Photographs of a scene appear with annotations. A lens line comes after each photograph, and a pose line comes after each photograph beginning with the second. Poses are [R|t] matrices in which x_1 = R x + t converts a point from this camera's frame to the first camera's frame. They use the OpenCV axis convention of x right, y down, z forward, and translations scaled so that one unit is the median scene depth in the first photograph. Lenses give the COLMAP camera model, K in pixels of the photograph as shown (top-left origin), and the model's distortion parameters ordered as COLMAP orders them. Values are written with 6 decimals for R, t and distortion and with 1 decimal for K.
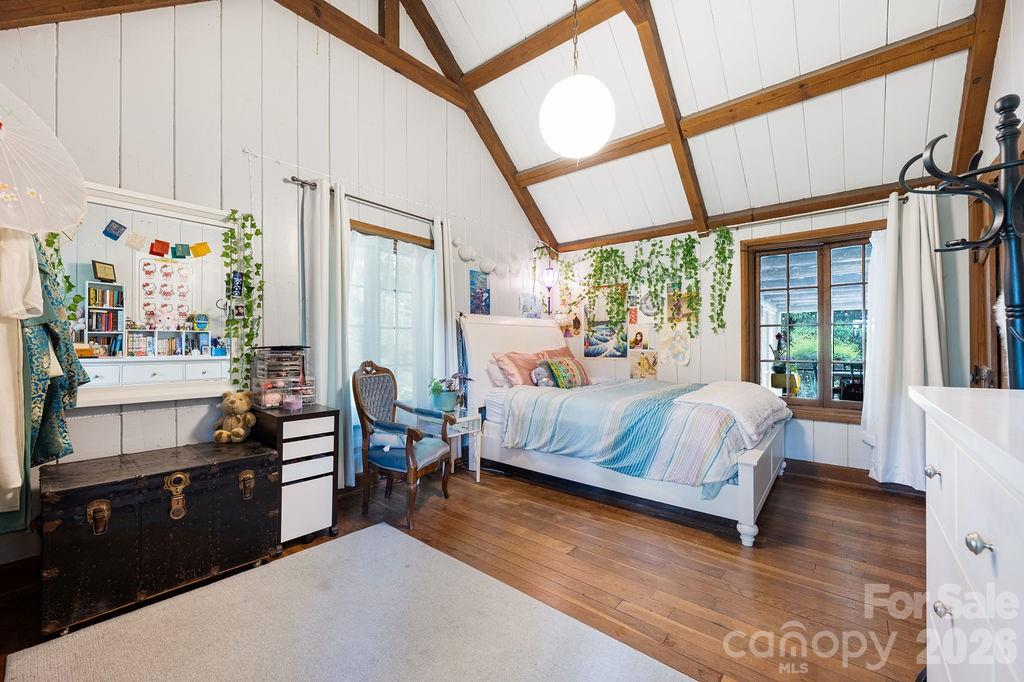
lens RADIAL K [[408.8, 0, 510.3], [0, 408.8, 342.9], [0, 0, 1]] dist [-0.007848, 0.000897]
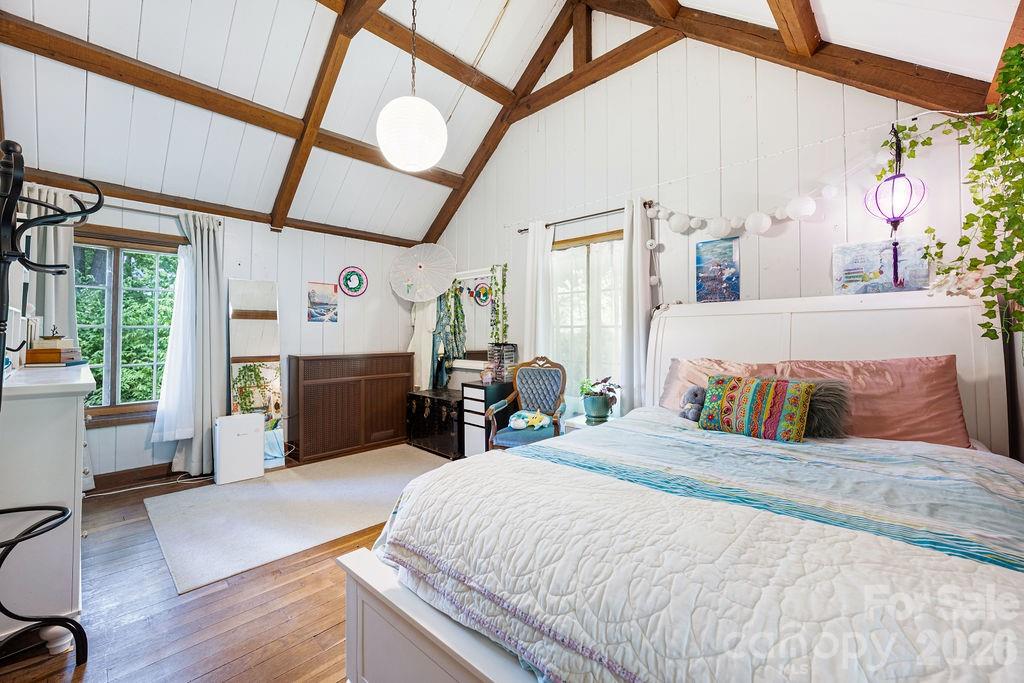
lens RADIAL K [[408.8, 0, 510.8], [0, 408.8, 333.2], [0, 0, 1]] dist [-0.007848, 0.000897]
pose [[-0.050189, -0.013393, -0.998650, 0.781879], [-0.002042, 0.999909, -0.013308, -0.008094], [0.998738, 0.001371, -0.050211, 0.851595]]
